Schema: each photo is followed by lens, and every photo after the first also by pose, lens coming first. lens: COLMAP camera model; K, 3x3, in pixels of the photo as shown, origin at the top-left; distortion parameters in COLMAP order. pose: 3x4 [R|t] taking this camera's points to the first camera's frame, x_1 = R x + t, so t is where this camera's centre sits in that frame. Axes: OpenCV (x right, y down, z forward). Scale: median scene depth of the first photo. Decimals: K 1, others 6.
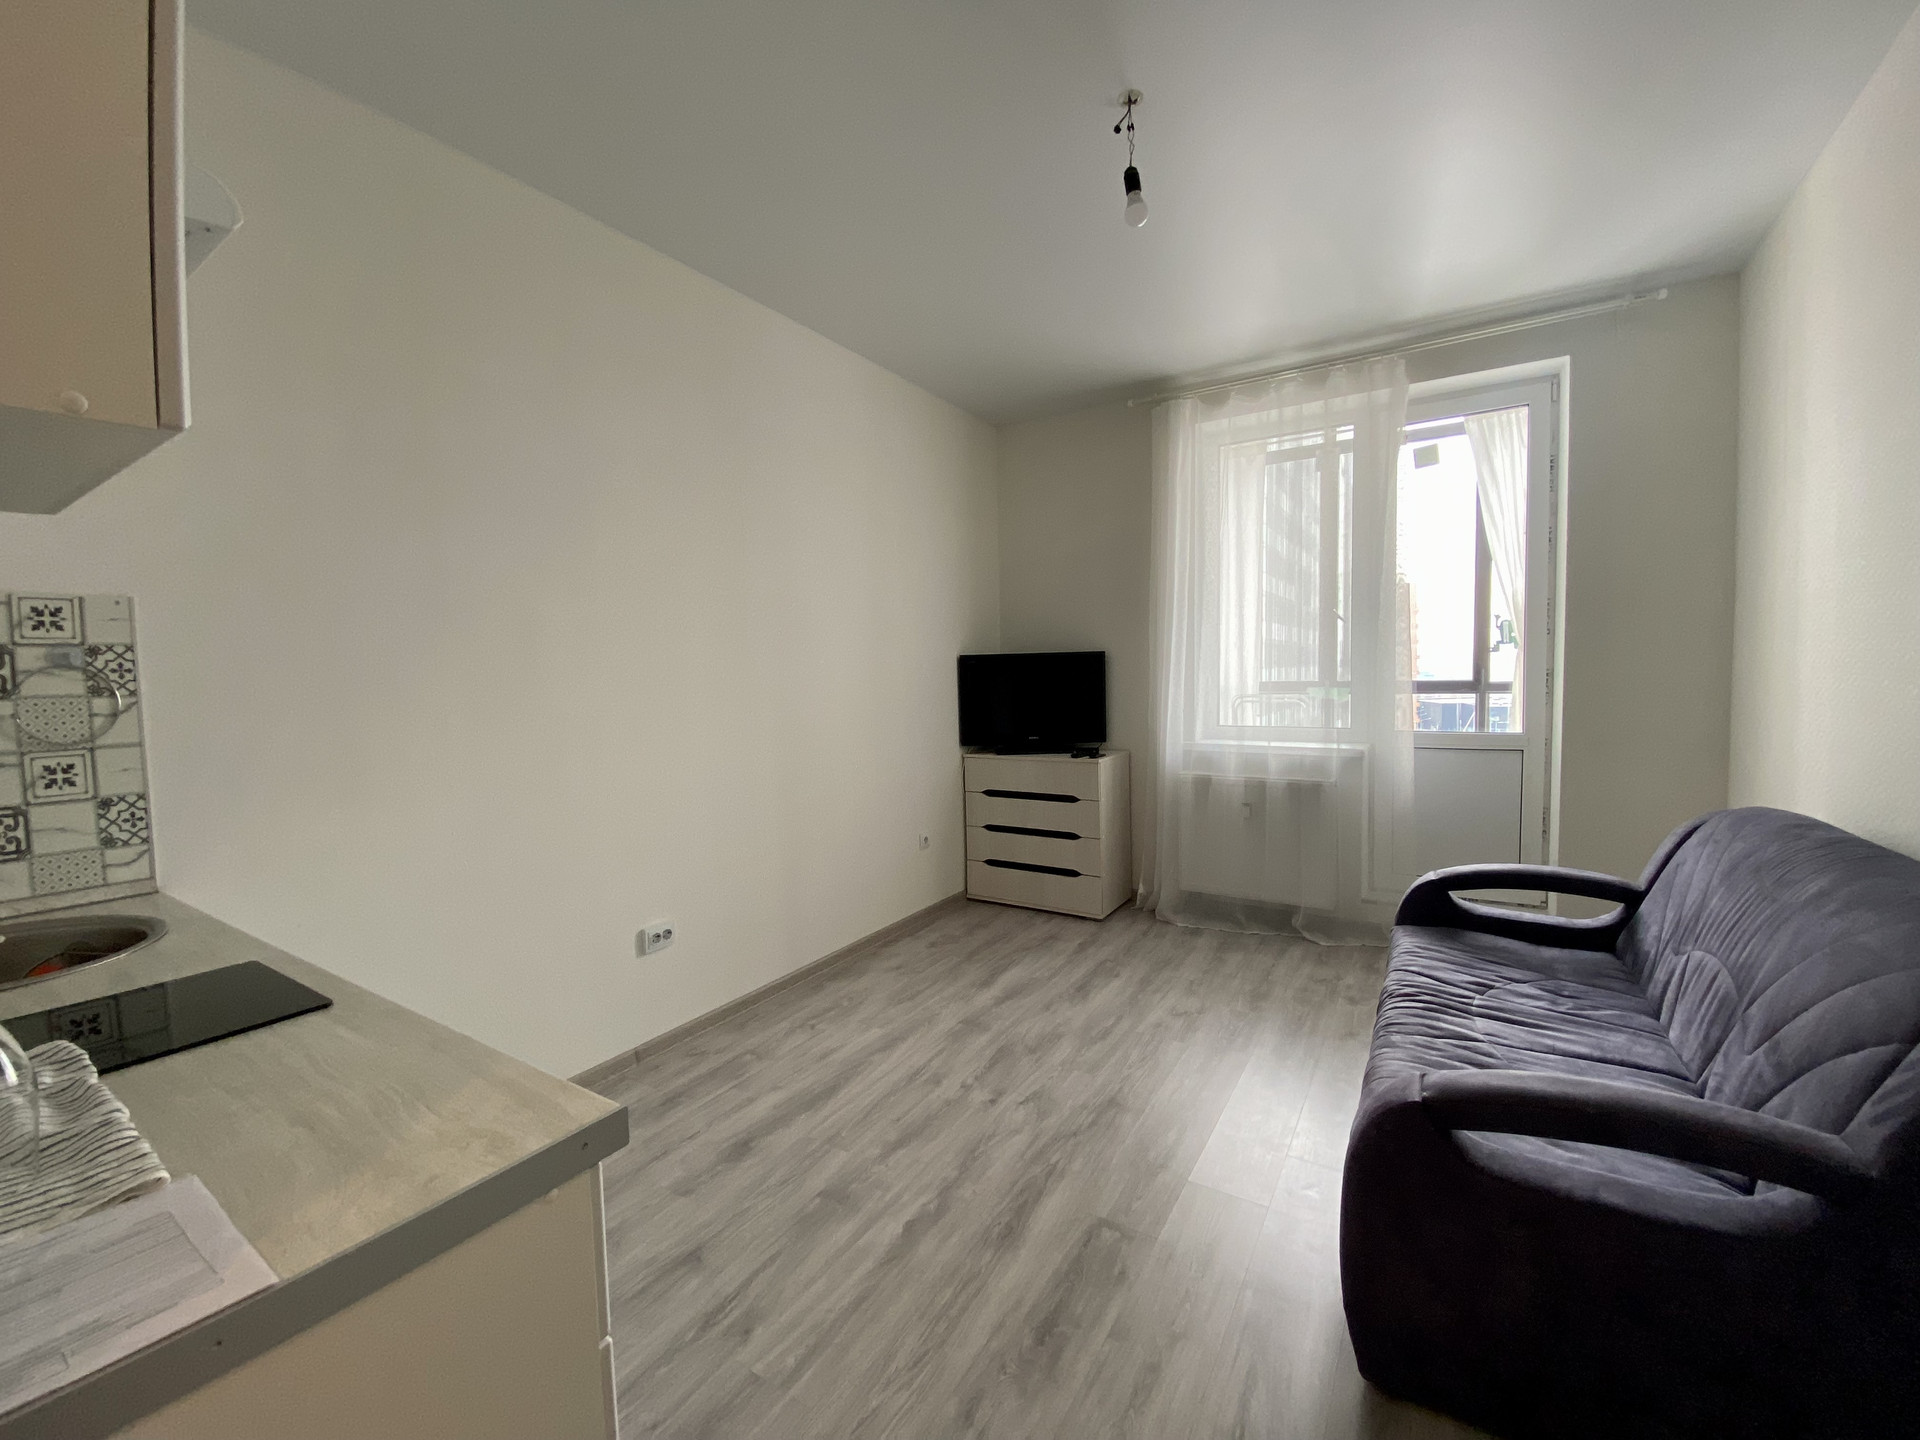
lens RADIAL K [[787.4, 0, 955.3], [0, 787.4, 717.4], [0, 0, 1]] dist [-0.001518, -0.000304]
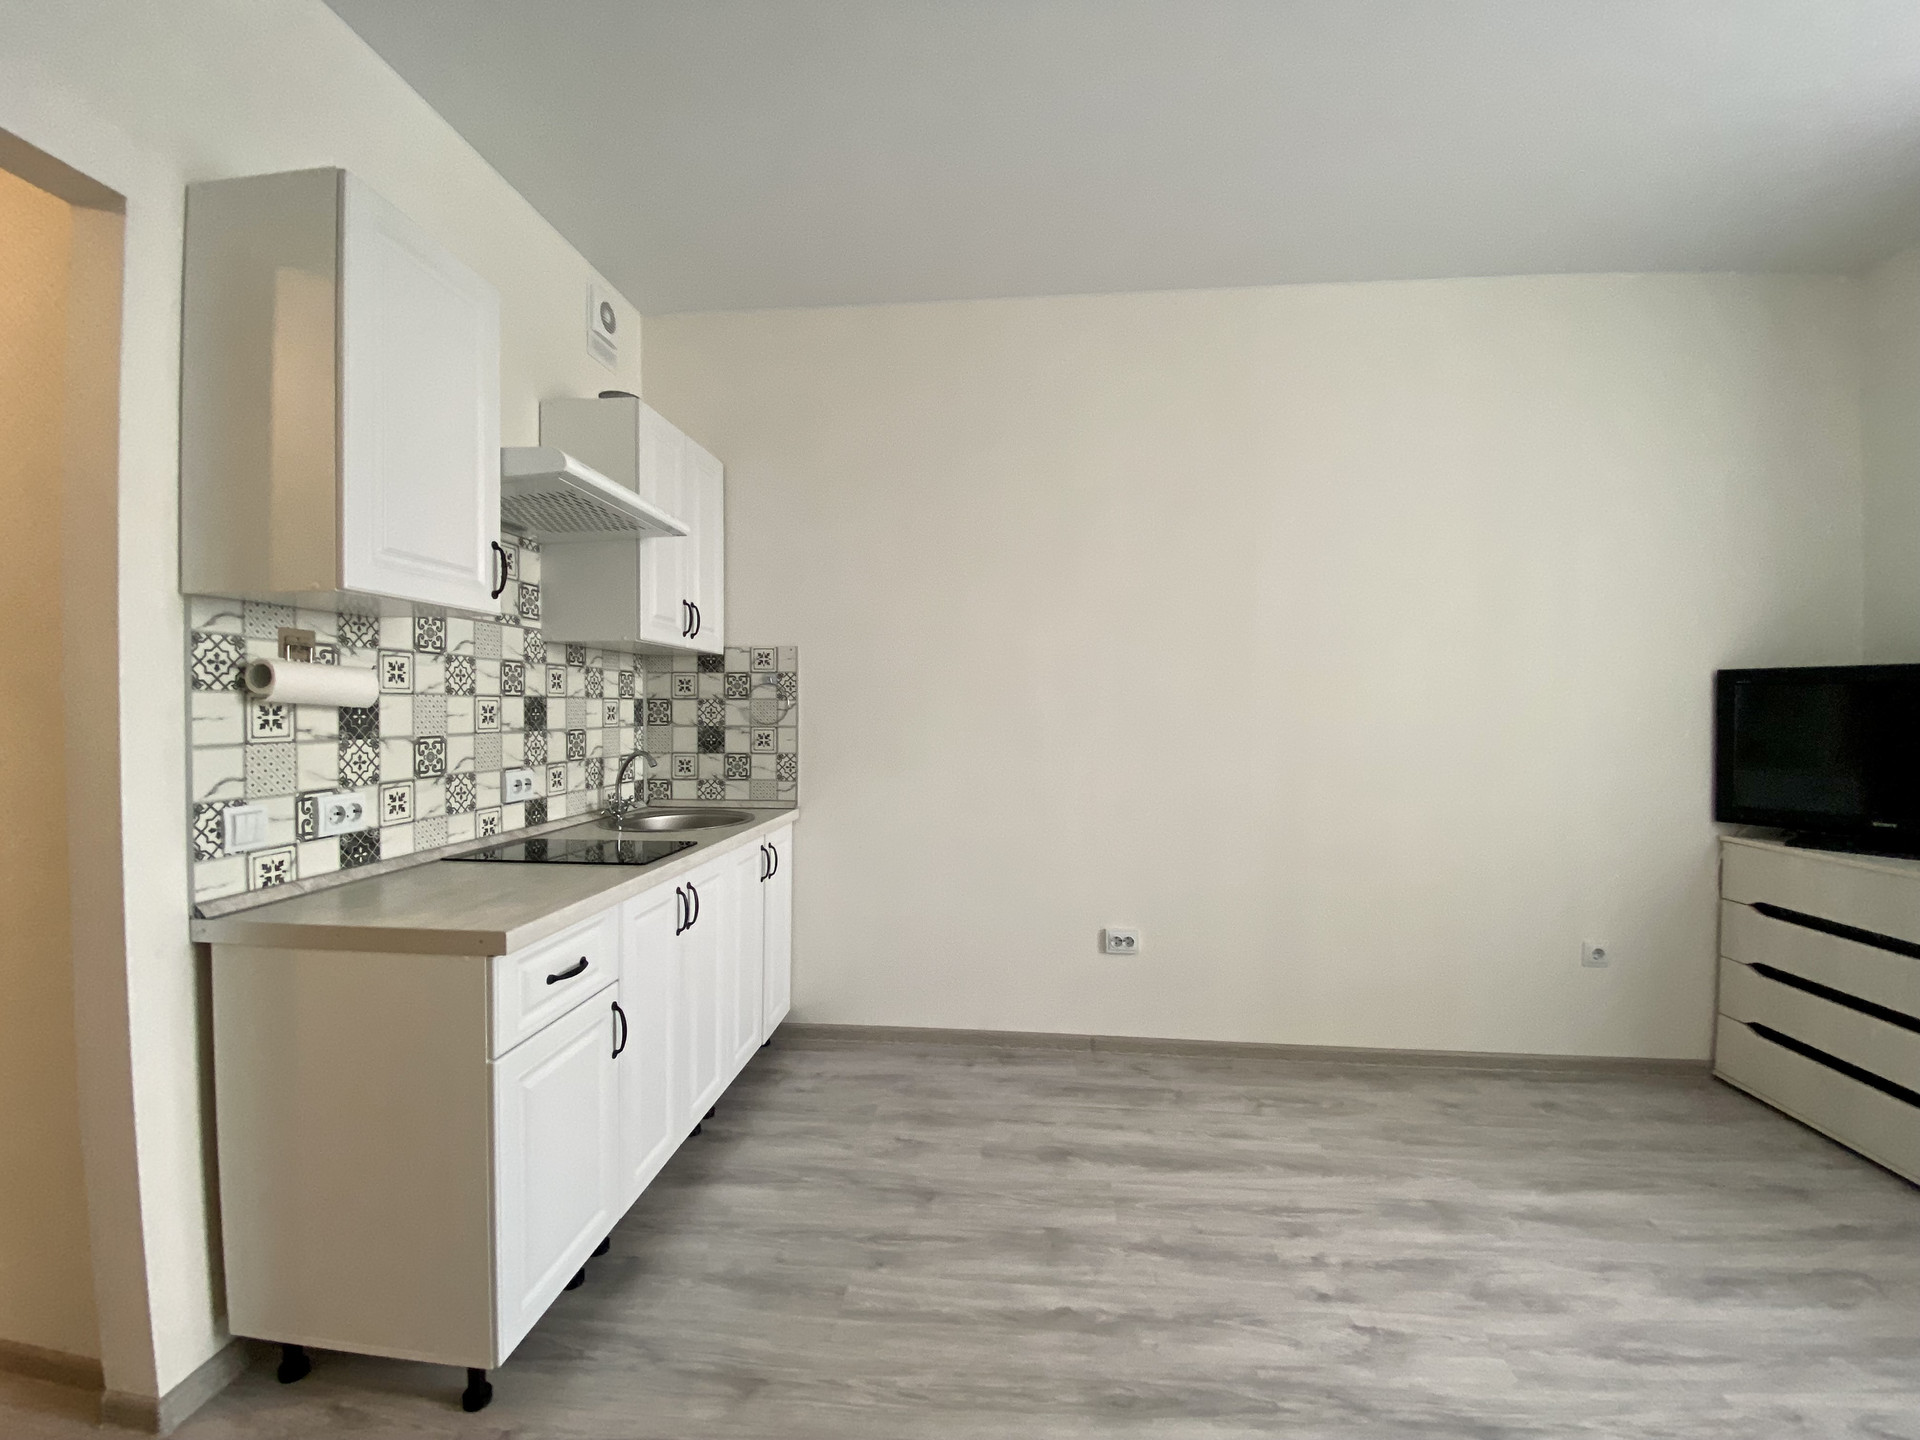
lens RADIAL K [[785.0, 0, 960.0], [0, 785.0, 720.0], [0, 0, 1]] dist [0.072789, -0.043532]
pose [[0.456957, 0.039526, -0.888610, 0.467545], [-0.066712, 0.997721, 0.010074, -0.015319], [0.886984, 0.054678, 0.458552, 0.308790]]
